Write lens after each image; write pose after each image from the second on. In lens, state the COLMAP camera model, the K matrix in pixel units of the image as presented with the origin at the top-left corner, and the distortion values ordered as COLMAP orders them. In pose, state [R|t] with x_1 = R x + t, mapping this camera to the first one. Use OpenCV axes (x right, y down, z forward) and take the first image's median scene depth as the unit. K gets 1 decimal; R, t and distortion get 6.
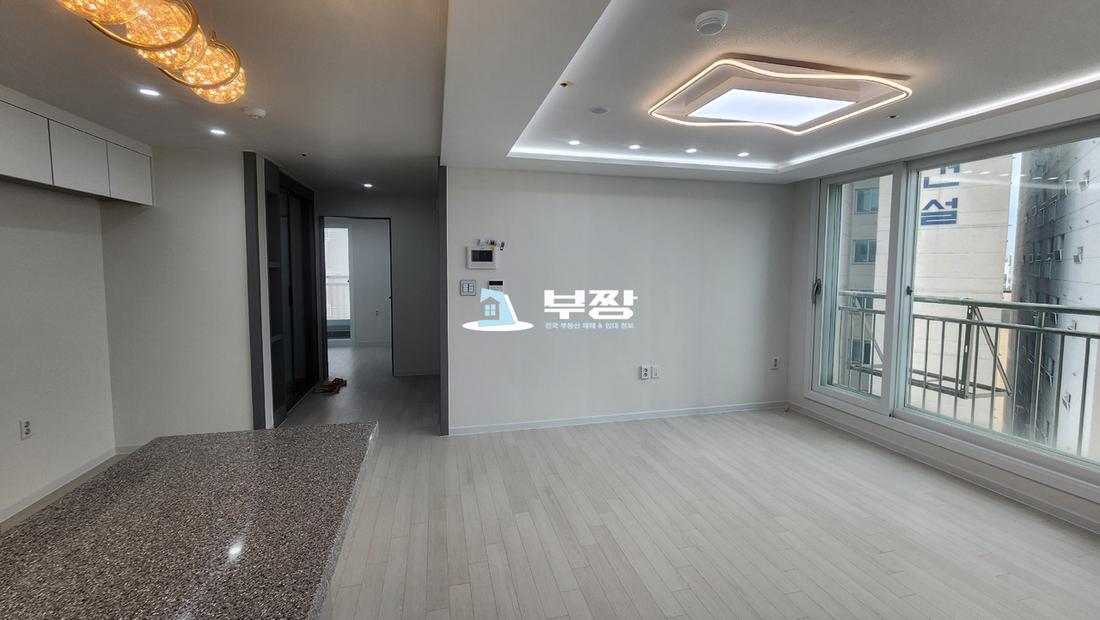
lens RADIAL K [[450.3, 0, 548.6], [0, 450.3, 306.1], [0, 0, 1]] dist [0.000533, -0.000016]
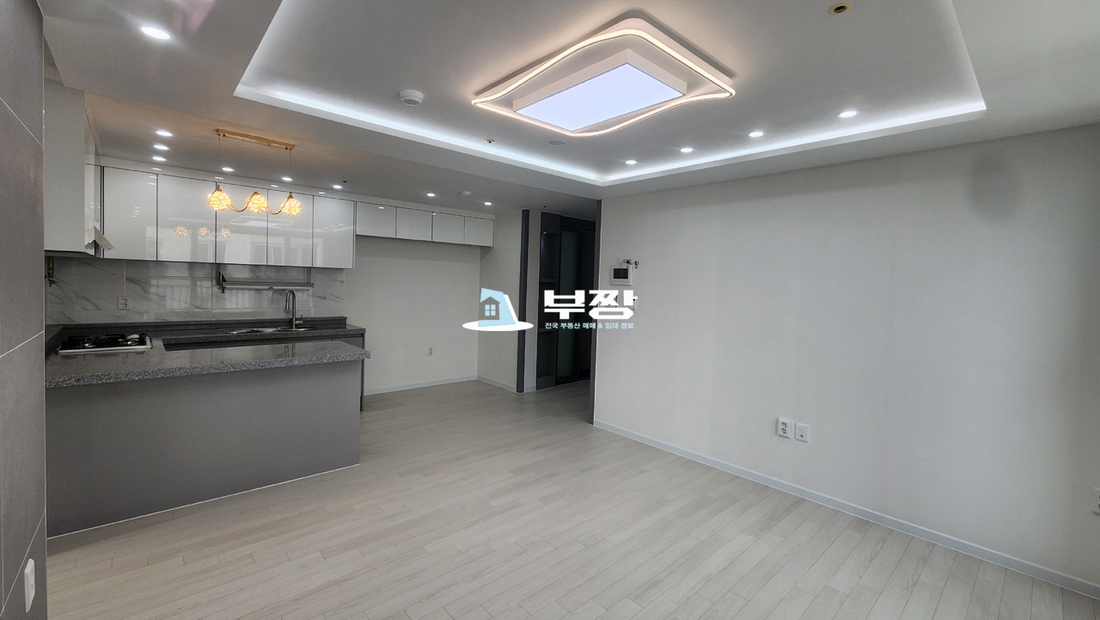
lens RADIAL K [[450.3, 0, 548.6], [0, 450.3, 306.1], [0, 0, 1]] dist [0.000533, -0.000016]
pose [[0.471819, 0.058937, -0.879724, 0.761064], [-0.104902, 0.994429, 0.010360, -0.023468], [0.875433, 0.087397, 0.475373, 0.316752]]
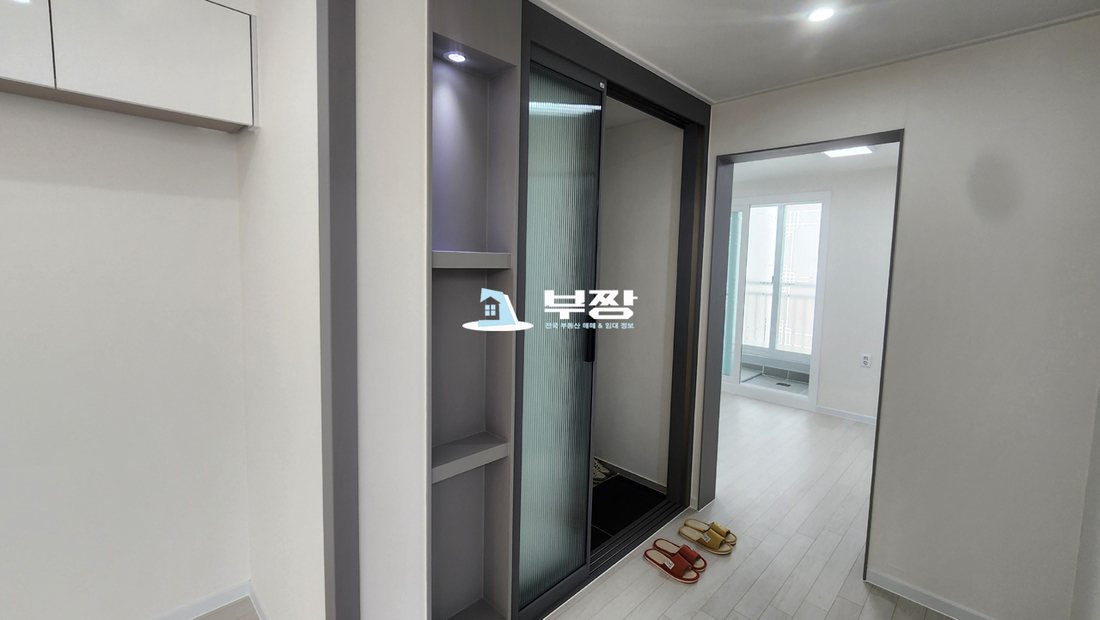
lens RADIAL K [[450.3, 0, 548.6], [0, 450.3, 306.1], [0, 0, 1]] dist [0.000533, -0.000016]
pose [[0.521301, 0.095934, -0.847963, -0.250771], [-0.095571, 0.993973, 0.053699, -0.072179], [0.848004, 0.053047, 0.527328, 0.803670]]
